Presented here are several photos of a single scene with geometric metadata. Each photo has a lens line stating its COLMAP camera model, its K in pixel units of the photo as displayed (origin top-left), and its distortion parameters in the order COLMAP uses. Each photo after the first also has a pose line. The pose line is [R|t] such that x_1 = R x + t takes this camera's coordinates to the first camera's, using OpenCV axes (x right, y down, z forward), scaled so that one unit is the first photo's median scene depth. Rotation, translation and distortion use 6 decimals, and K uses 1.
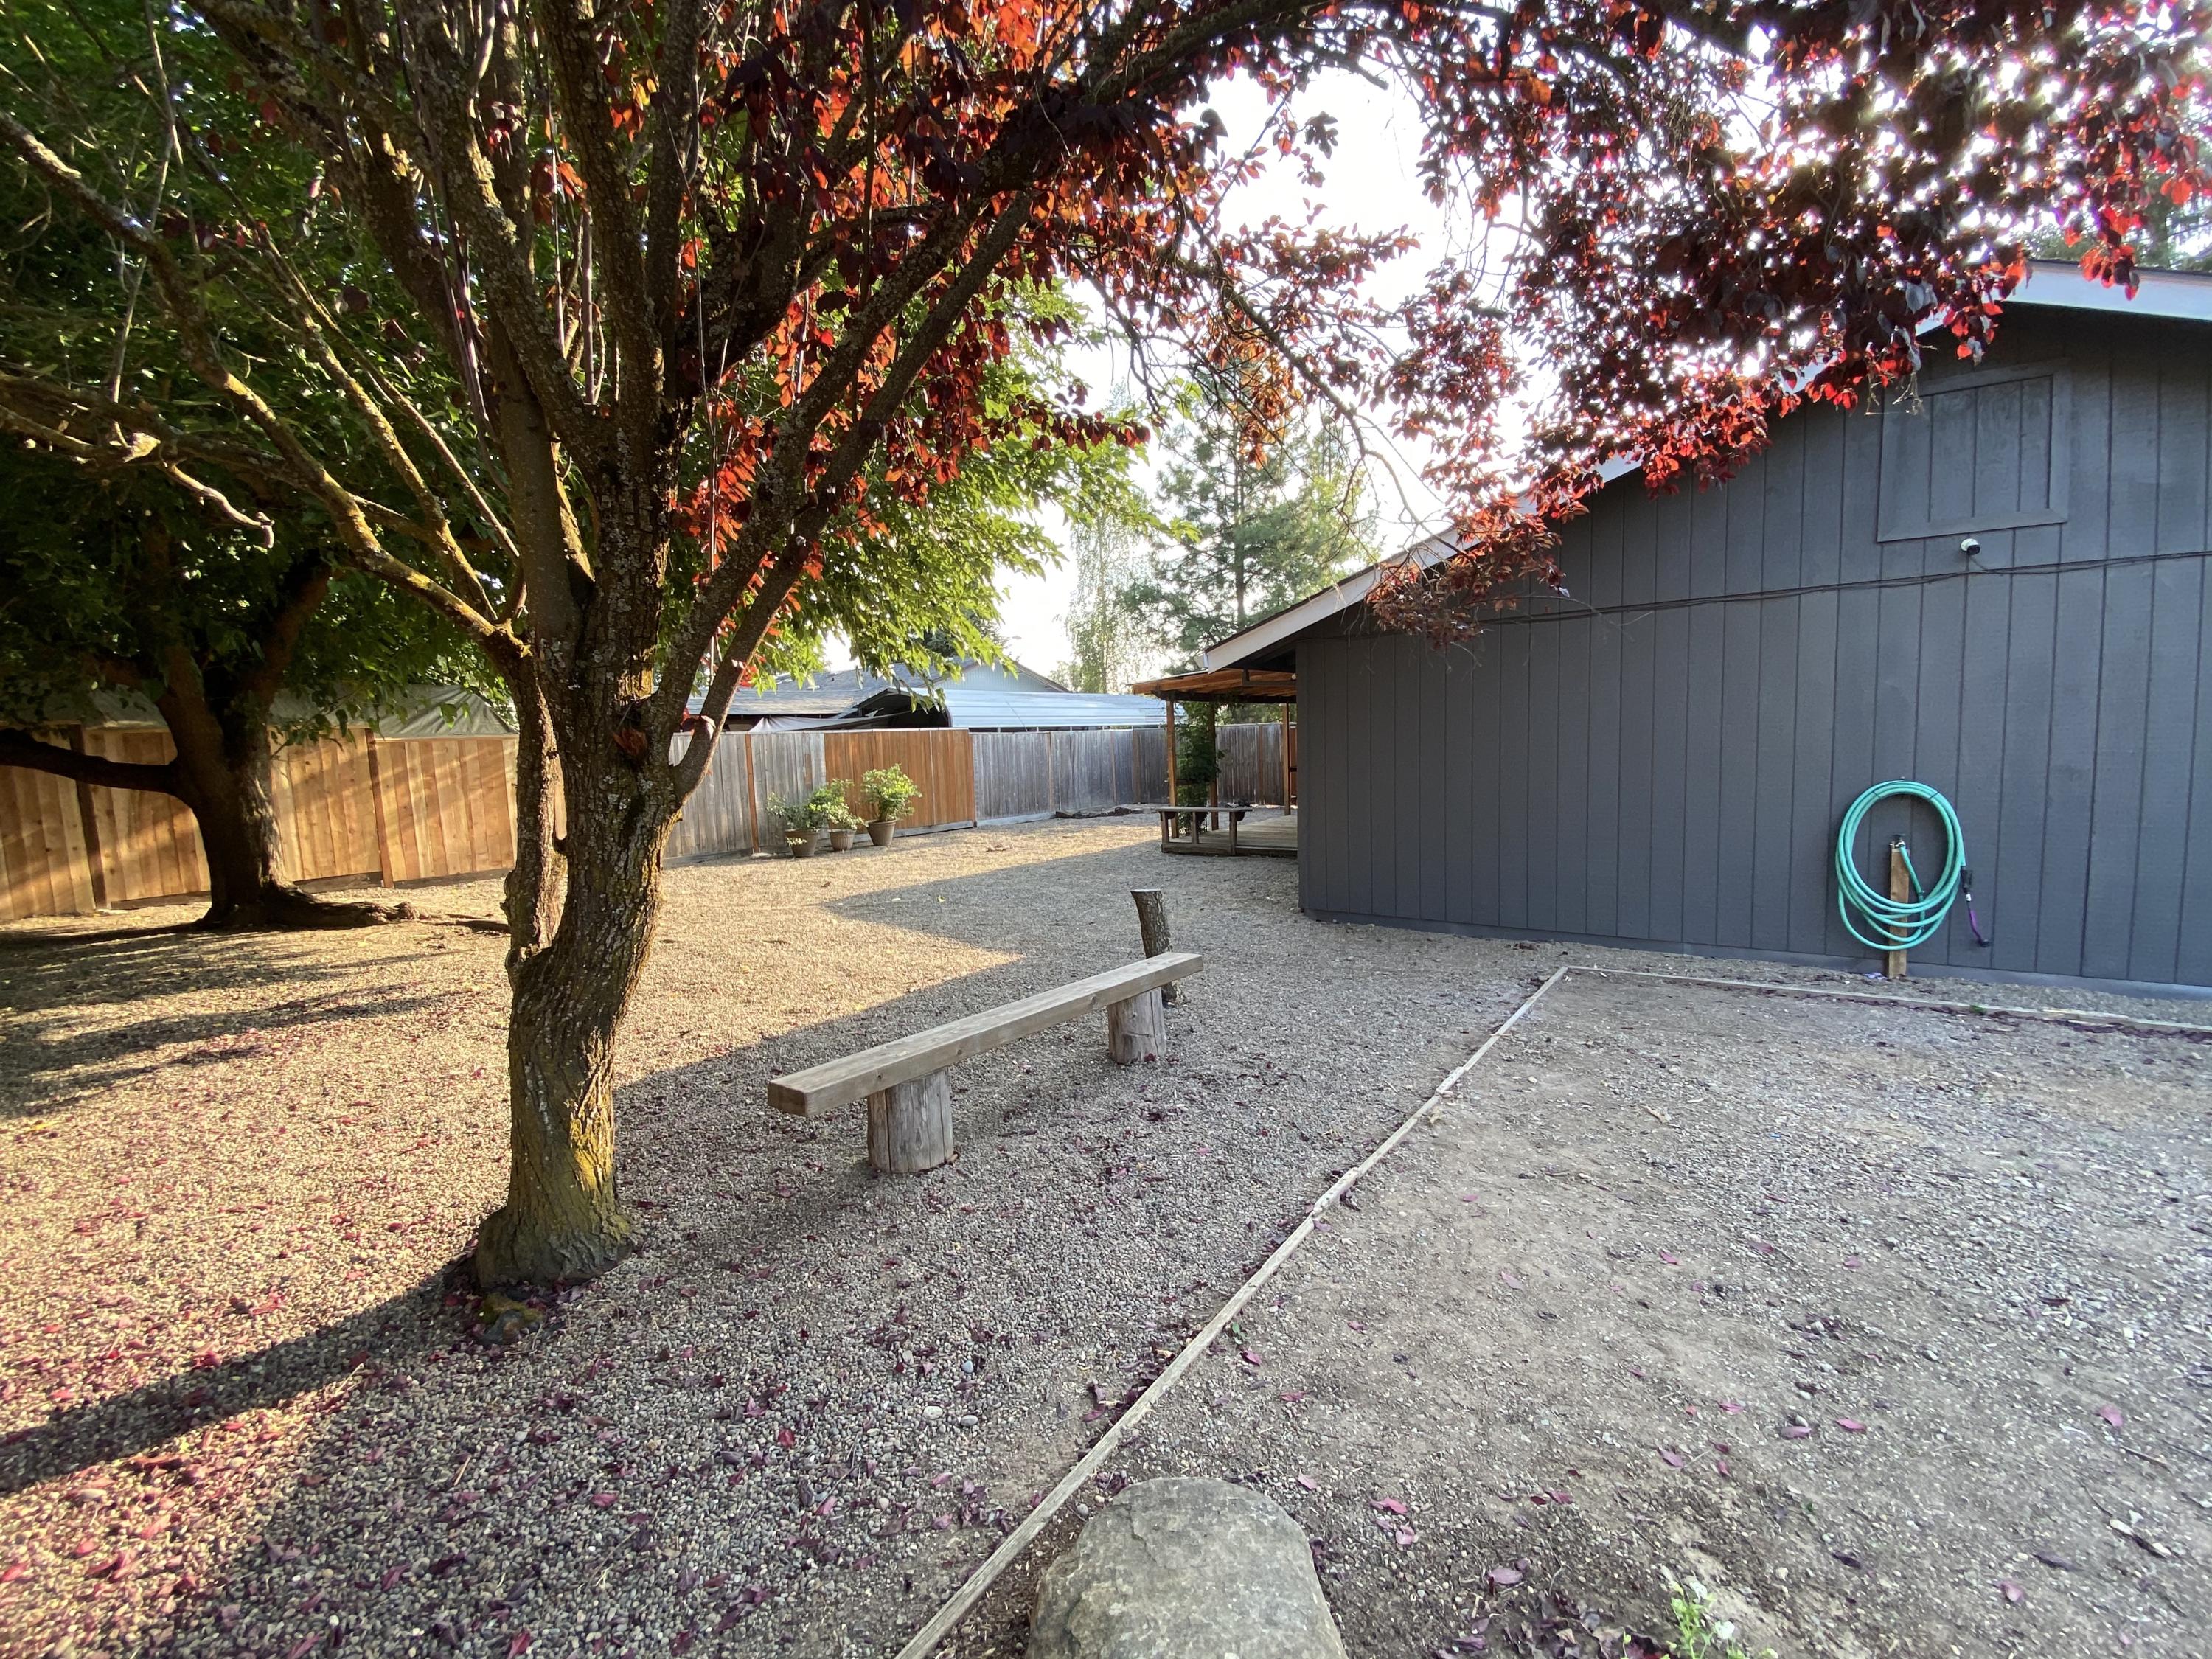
lens RADIAL K [[889.1, 0, 1129.2], [0, 889.1, 831.2], [0, 0, 1]] dist [0.010657, -0.015011]
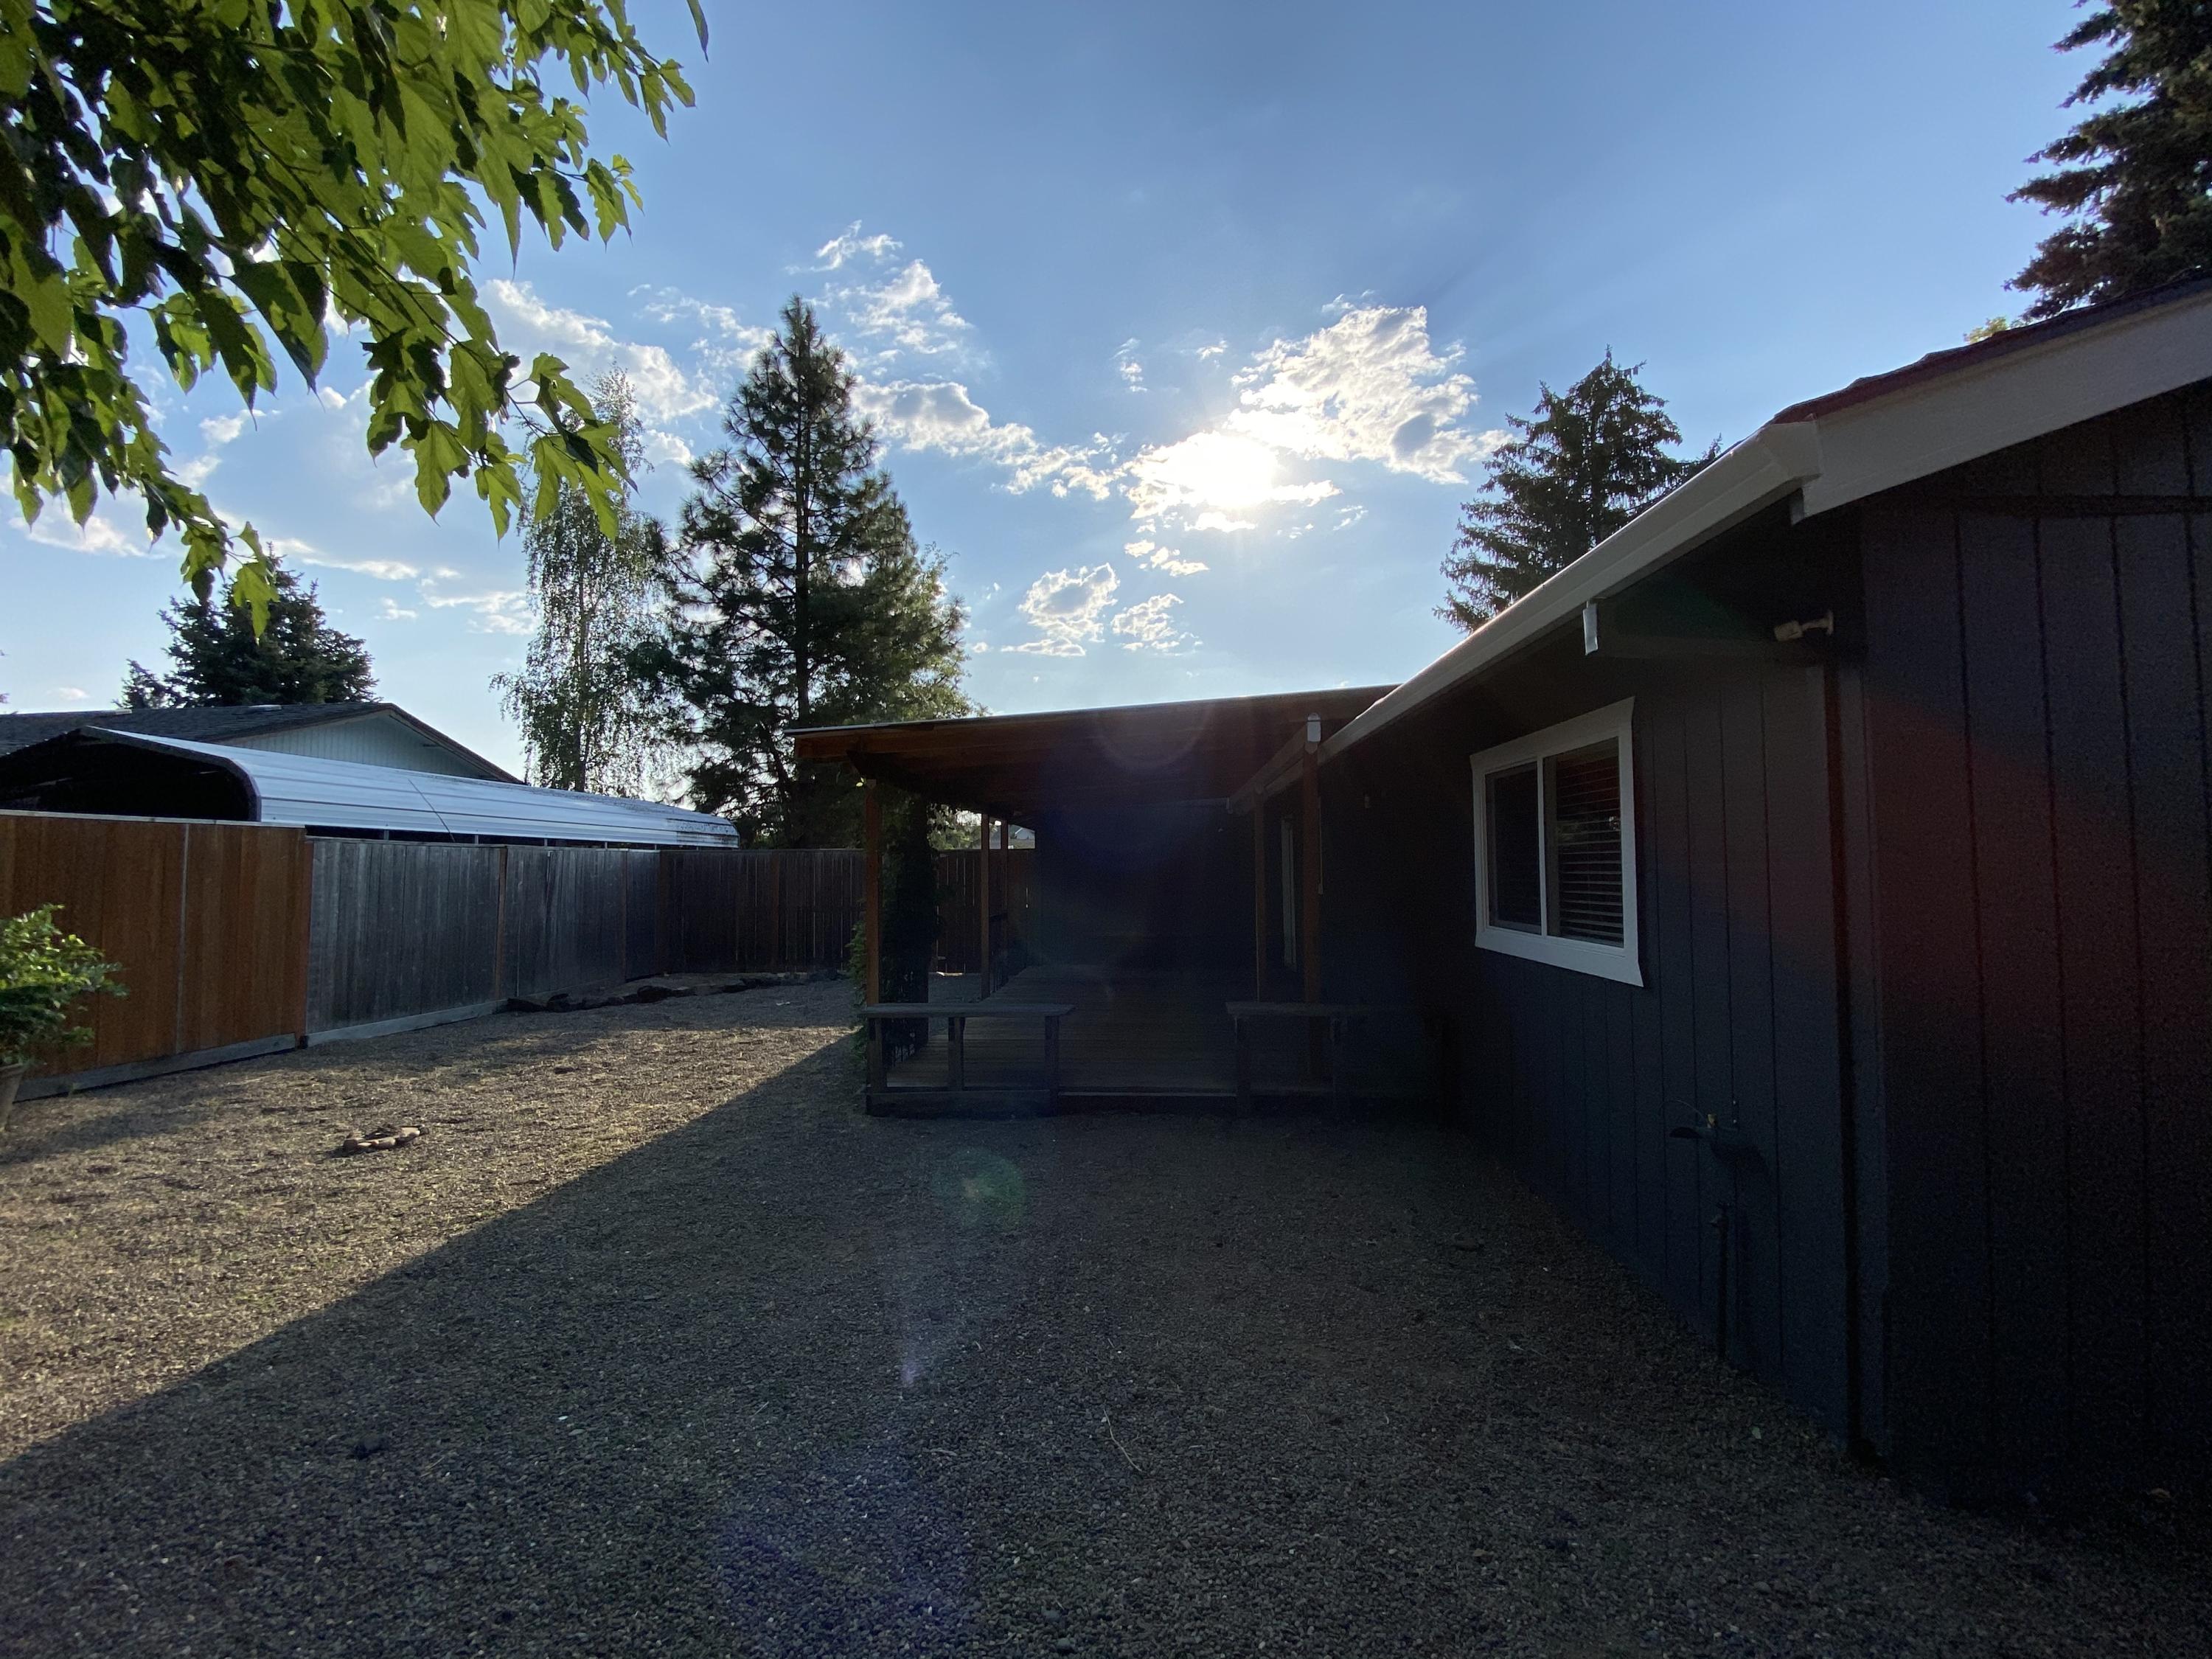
lens RADIAL K [[889.1, 0, 1112.2], [0, 889.1, 827.6], [0, 0, 1]] dist [0.010657, -0.015011]
pose [[0.843456, 0.059217, 0.533925, -0.243401], [0.030914, 0.986908, -0.158293, -0.098303], [-0.536309, 0.150019, 0.830583, 1.304108]]
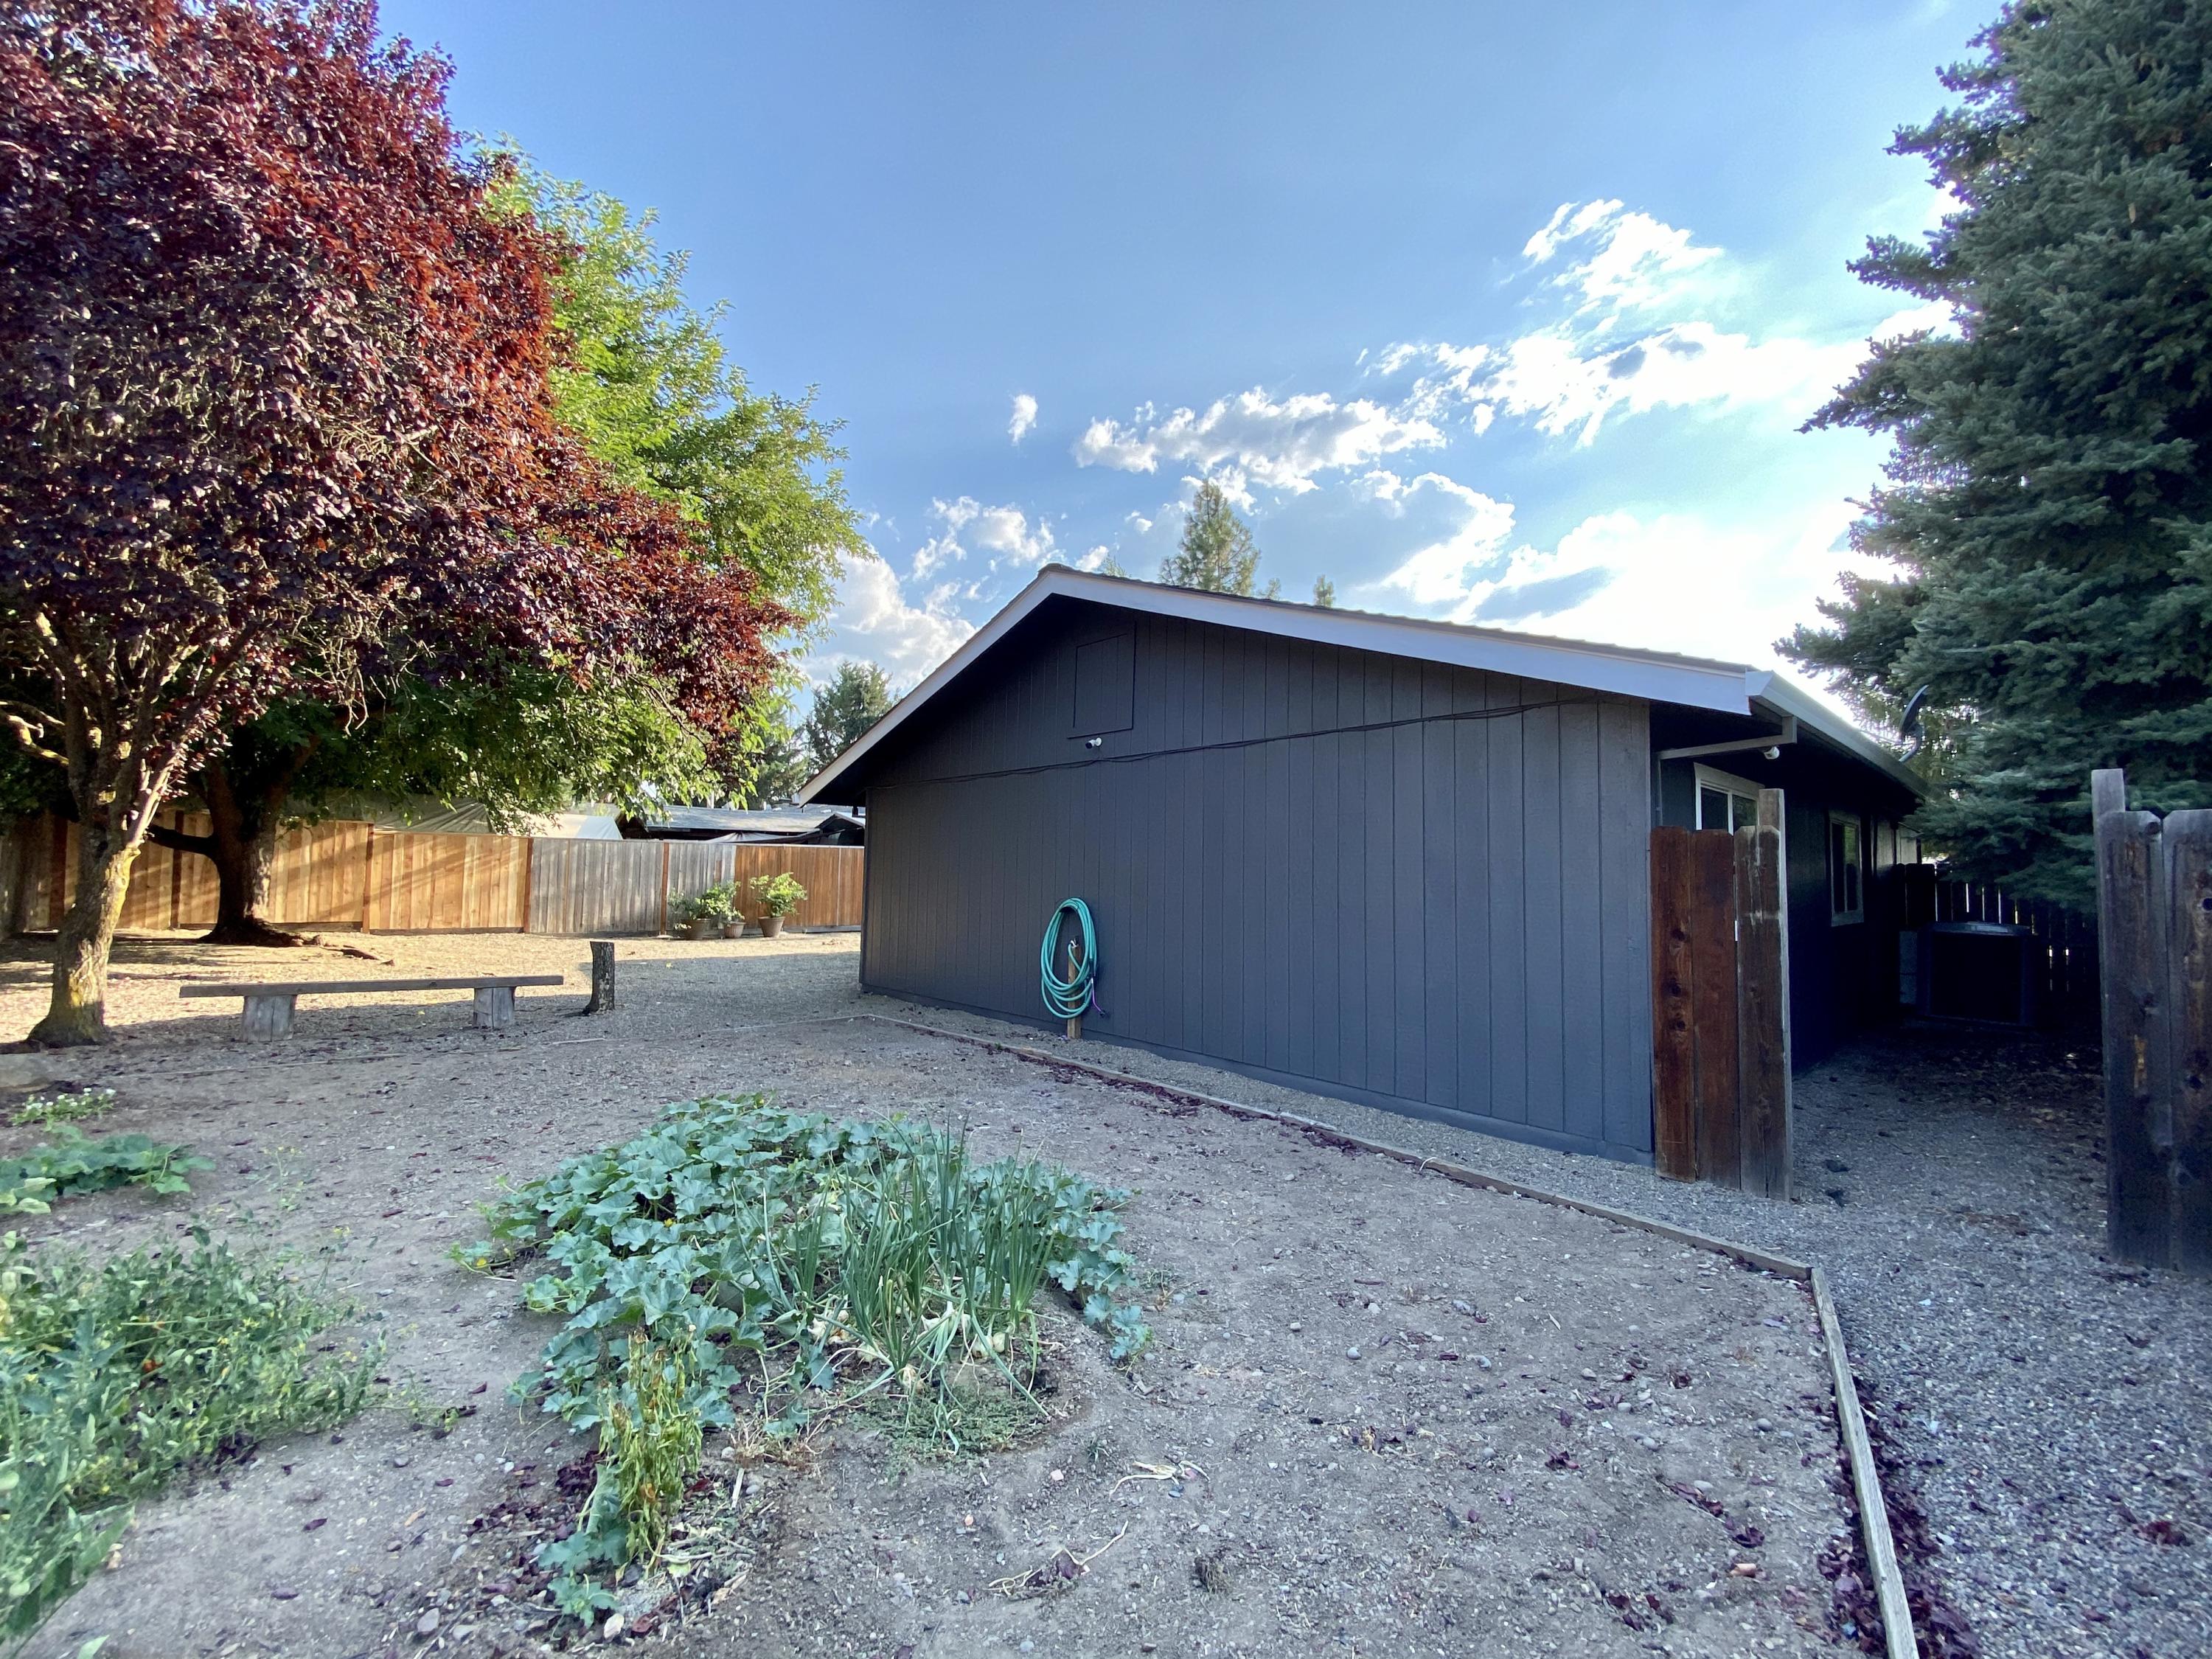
lens RADIAL K [[889.1, 0, 1107.9], [0, 889.1, 827.8], [0, 0, 1]] dist [0.010657, -0.015011]
pose [[0.977856, 0.040316, -0.205359, 1.254423], [-0.071523, 0.986564, -0.146887, 0.038107], [0.196678, 0.158323, 0.967601, -0.377906]]
